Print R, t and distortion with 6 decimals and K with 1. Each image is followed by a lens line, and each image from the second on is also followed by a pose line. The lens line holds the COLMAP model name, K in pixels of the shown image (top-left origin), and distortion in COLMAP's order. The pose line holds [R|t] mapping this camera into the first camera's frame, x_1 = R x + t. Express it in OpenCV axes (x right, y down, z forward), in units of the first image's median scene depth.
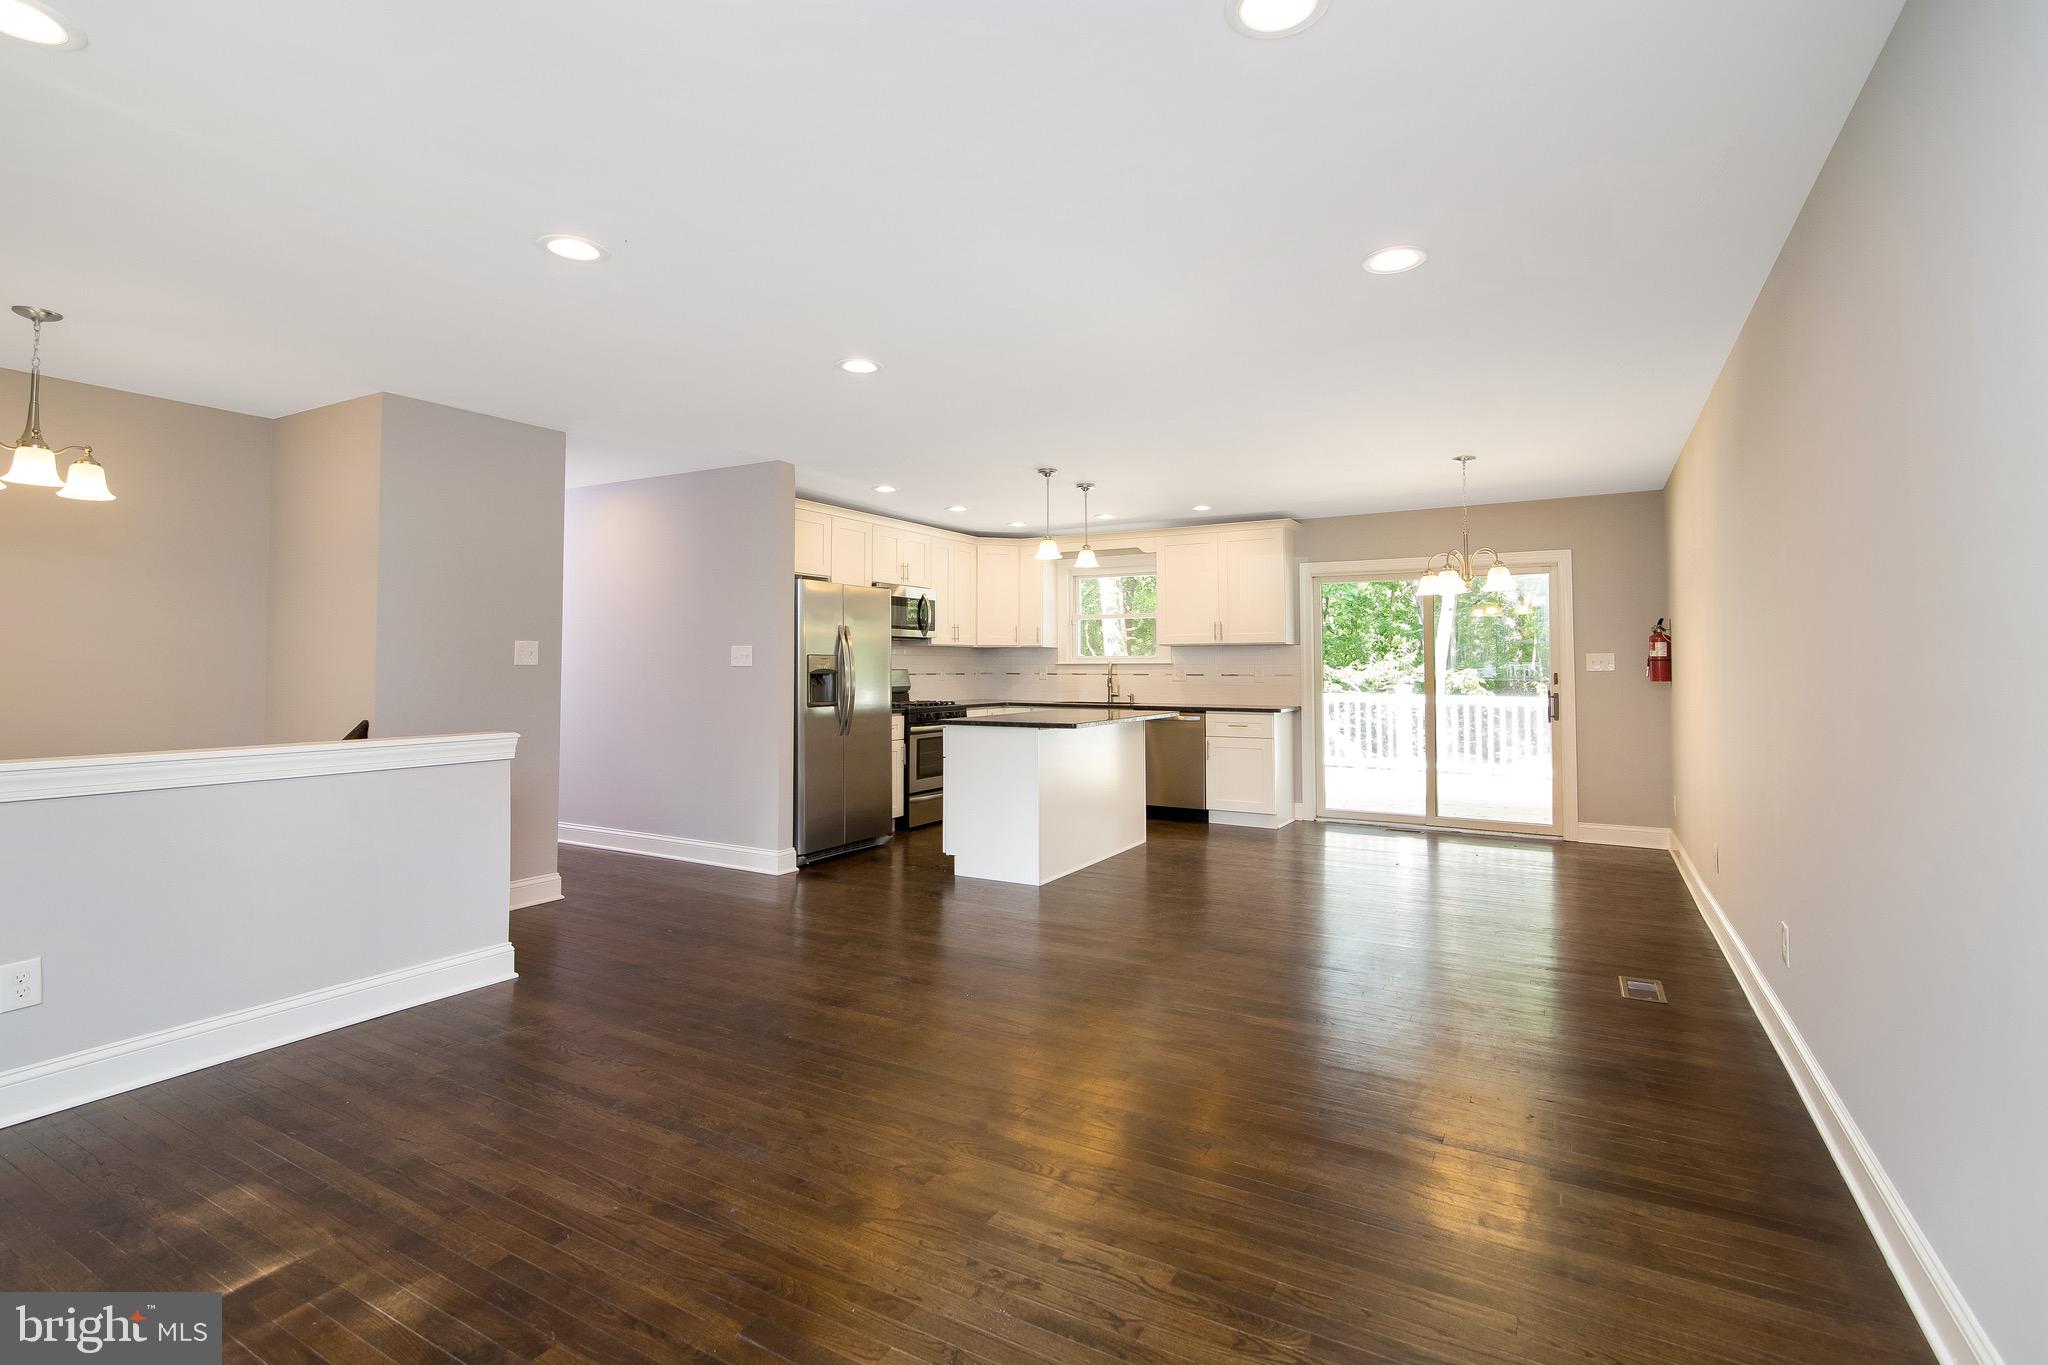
lens RADIAL K [[935.1, 0, 1027.3], [0, 935.1, 664.3], [0, 0, 1]] dist [0.001272, 0.000257]
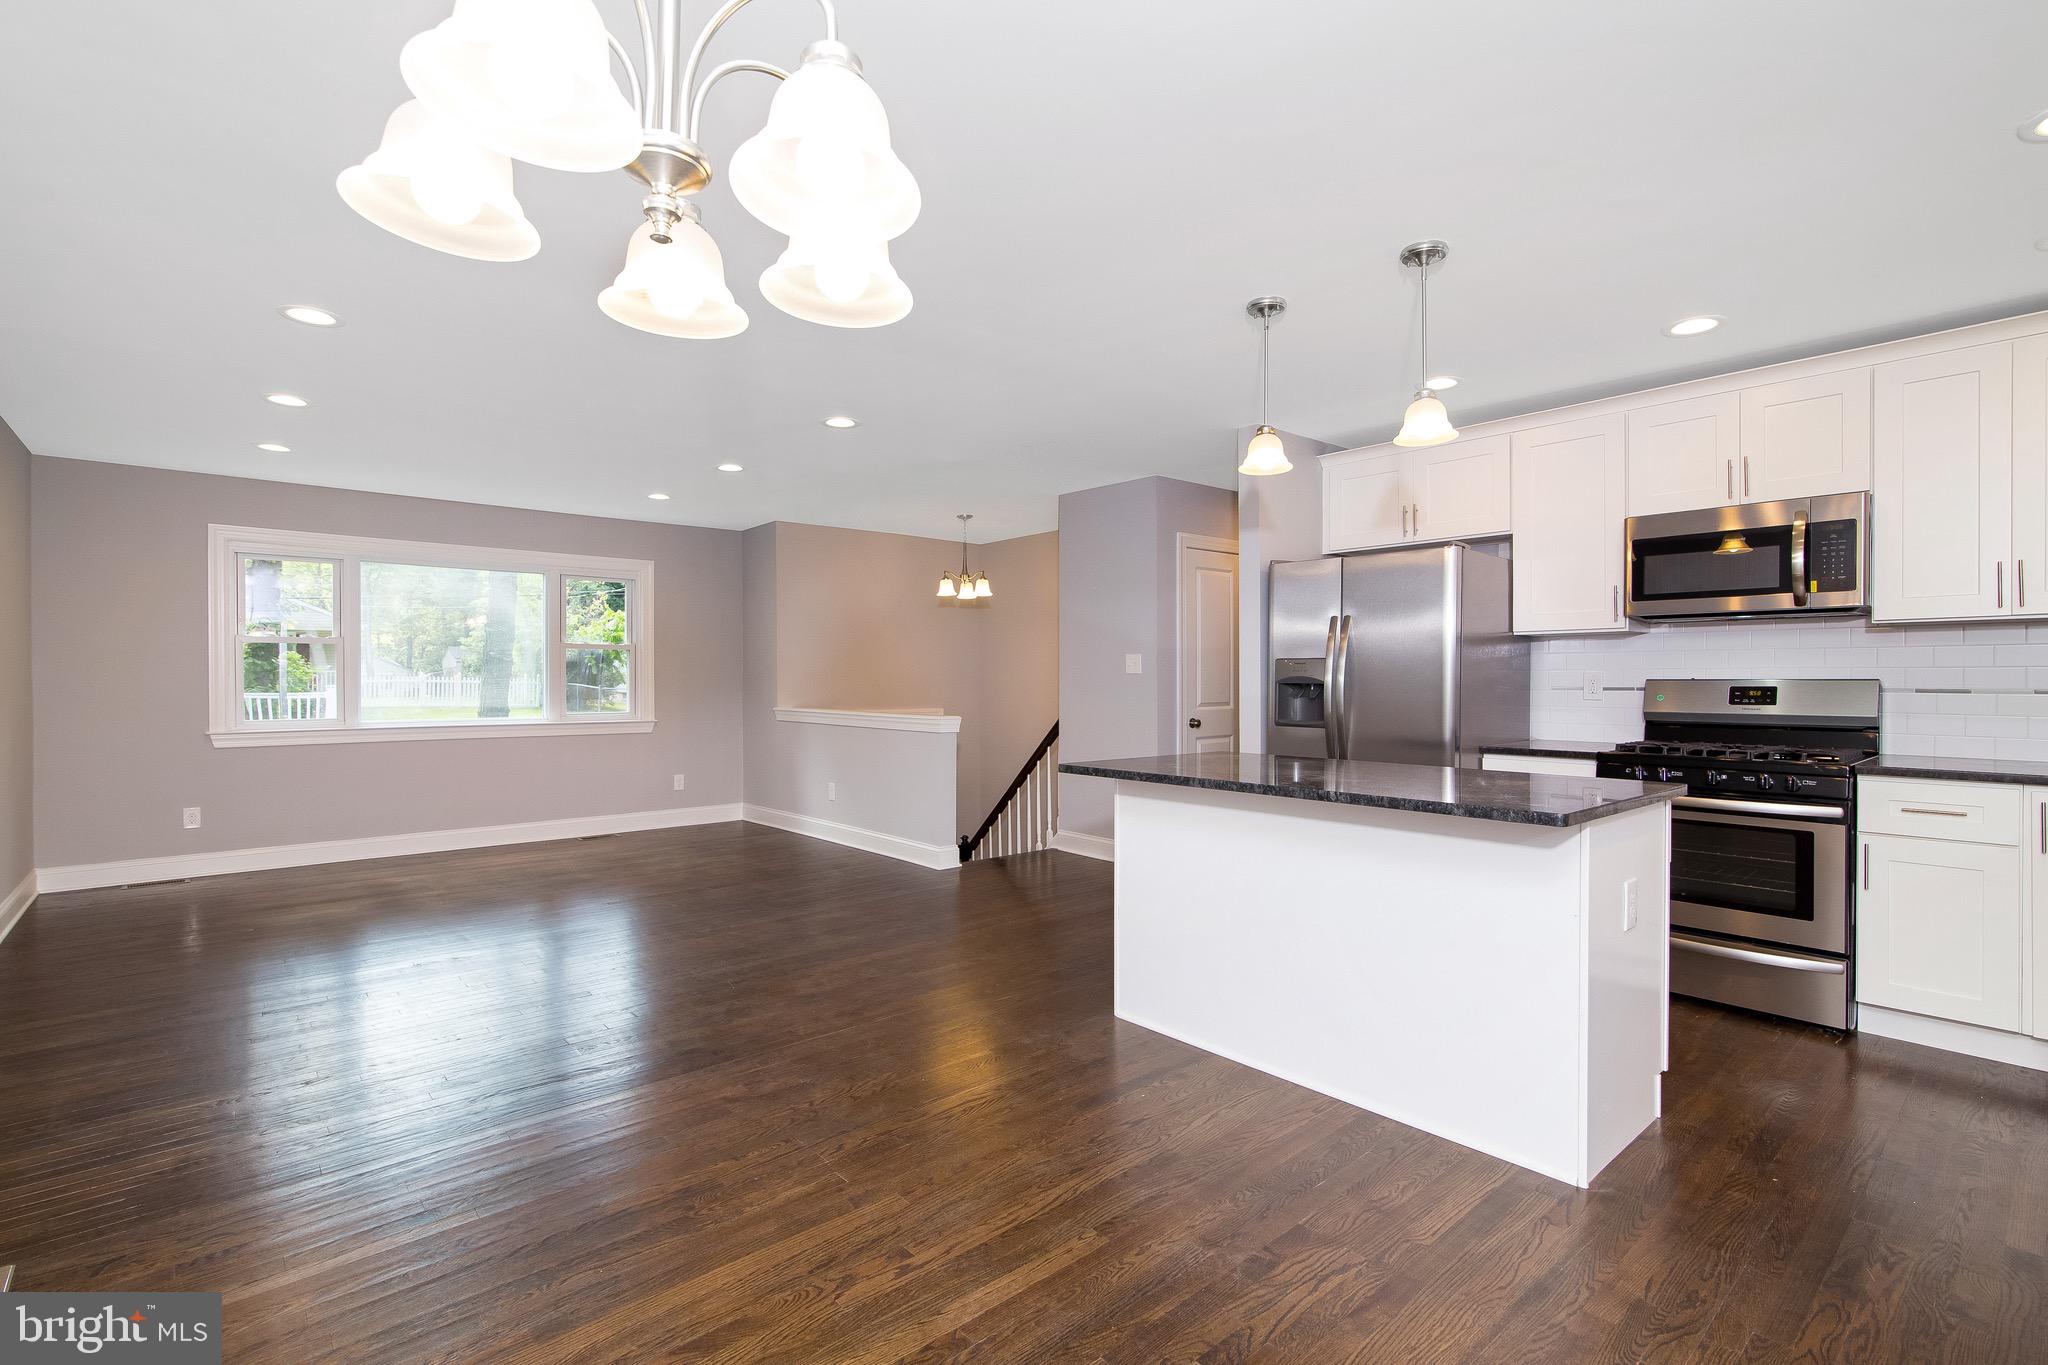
lens RADIAL K [[944.4, 0, 1029.0], [0, 944.4, 679.7], [0, 0, 1]] dist [0.001765, 0.000277]
pose [[-0.321299, 0.004880, -0.946965, 0.469090], [0.002622, 0.999987, 0.004263, 0.003123], [0.946974, -0.001113, -0.321308, 0.840460]]
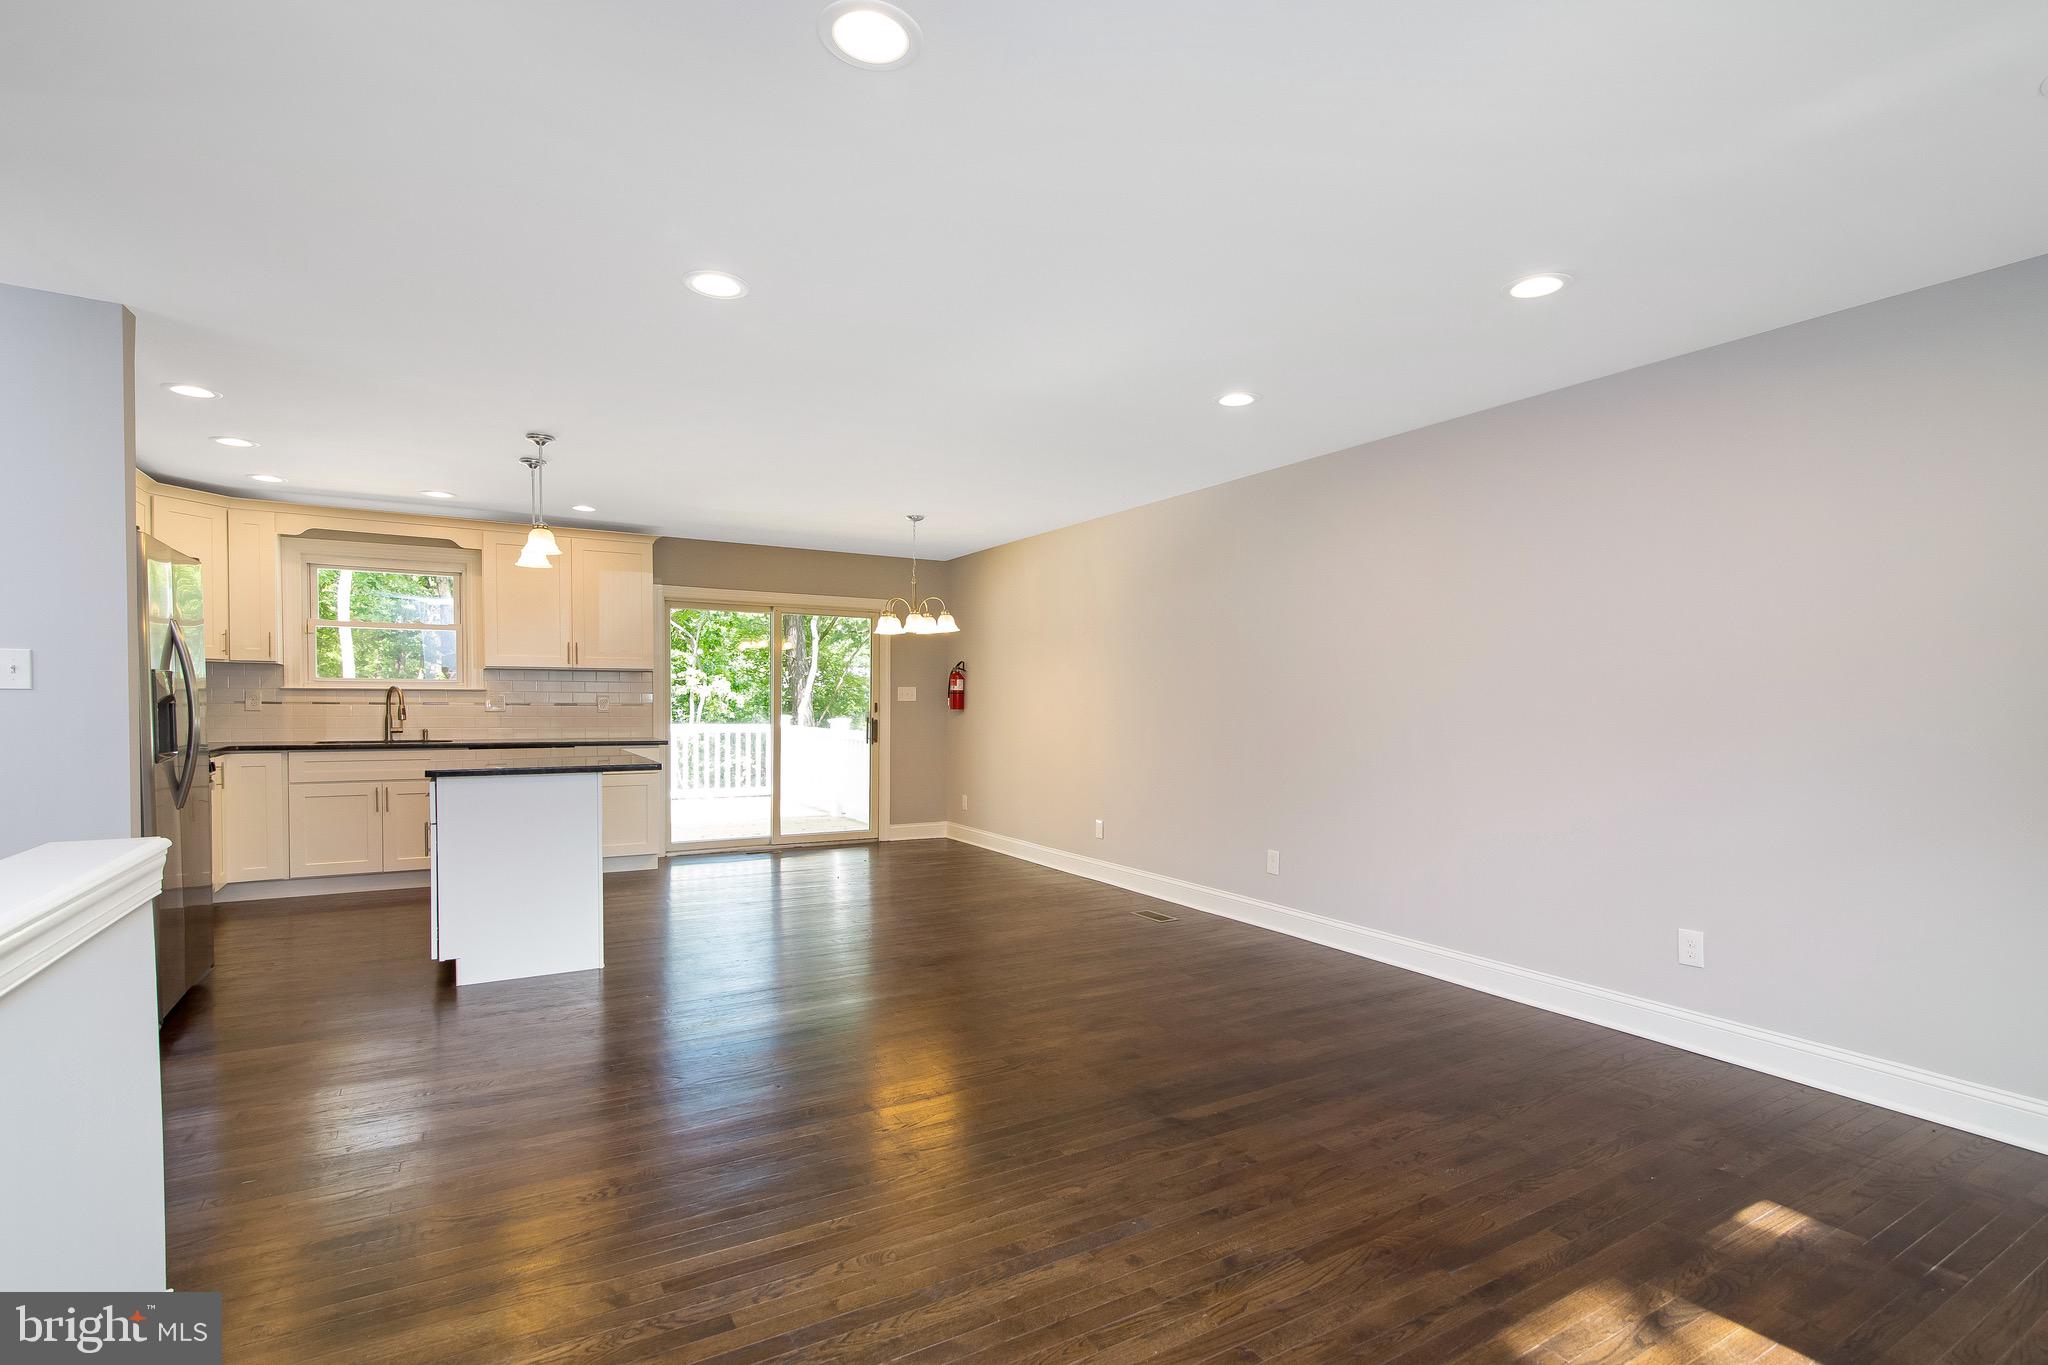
lens RADIAL K [[953.8, 0, 1024.3], [0, 953.8, 728.8], [0, 0, 1]] dist [-0.000769, -0.000223]
pose [[0.494982, -0.021048, 0.868648, -0.373159], [-0.008958, 0.999530, 0.029324, 0.004834], [-0.868857, -0.022297, 0.494561, 0.212090]]
